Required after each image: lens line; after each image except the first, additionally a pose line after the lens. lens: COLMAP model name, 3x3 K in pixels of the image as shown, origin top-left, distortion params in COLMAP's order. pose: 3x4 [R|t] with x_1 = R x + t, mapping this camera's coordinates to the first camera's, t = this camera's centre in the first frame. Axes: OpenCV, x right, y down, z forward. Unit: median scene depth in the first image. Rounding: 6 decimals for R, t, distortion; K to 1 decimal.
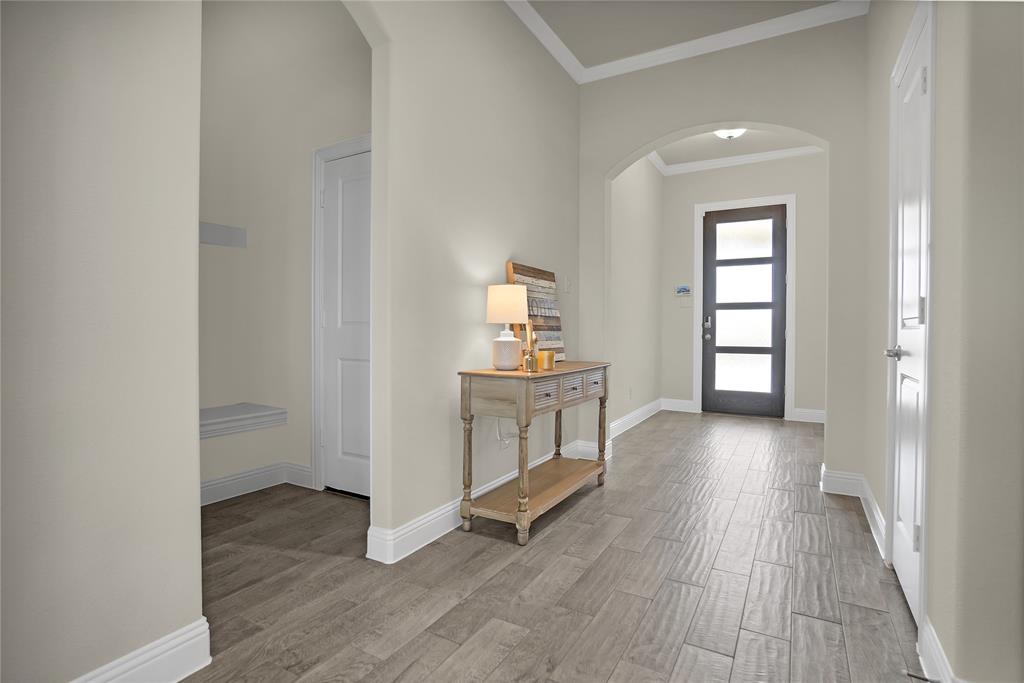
lens RADIAL K [[494.2, 0, 512.0], [0, 494.2, 341.5], [0, 0, 1]] dist [-0.045736, 0.000587]
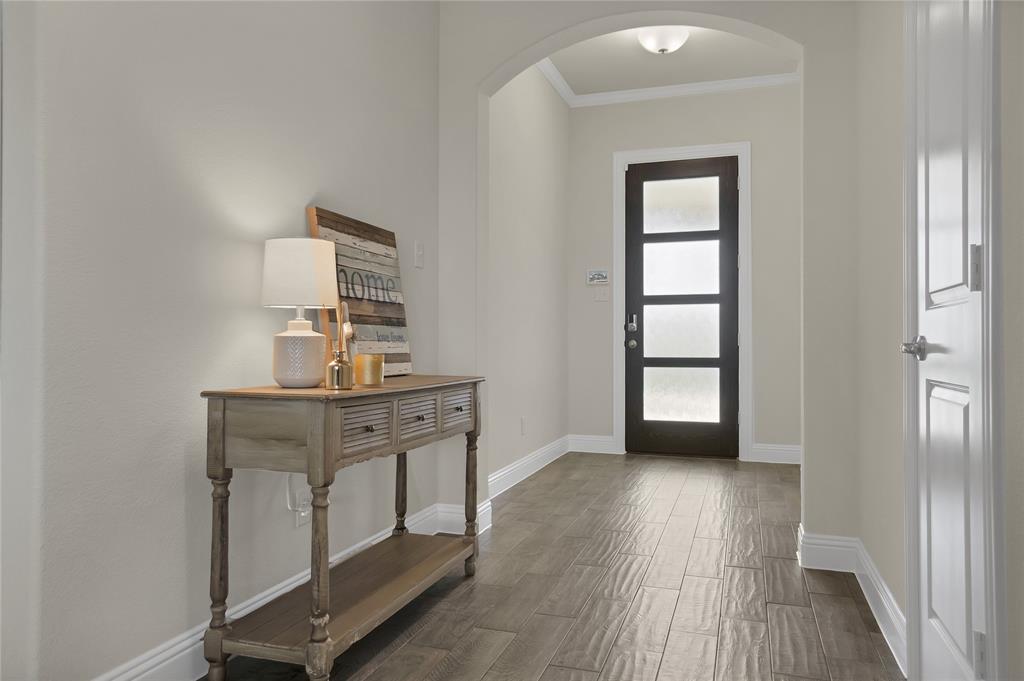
lens RADIAL K [[707.4, 0, 509.9], [0, 707.4, 337.6], [0, 0, 1]] dist [0.005414, 0.000489]
pose [[0.978661, -0.000234, 0.205480, 0.056692], [0.006374, 0.999553, -0.029224, 0.023694], [-0.205381, 0.029910, 0.978225, 0.136384]]
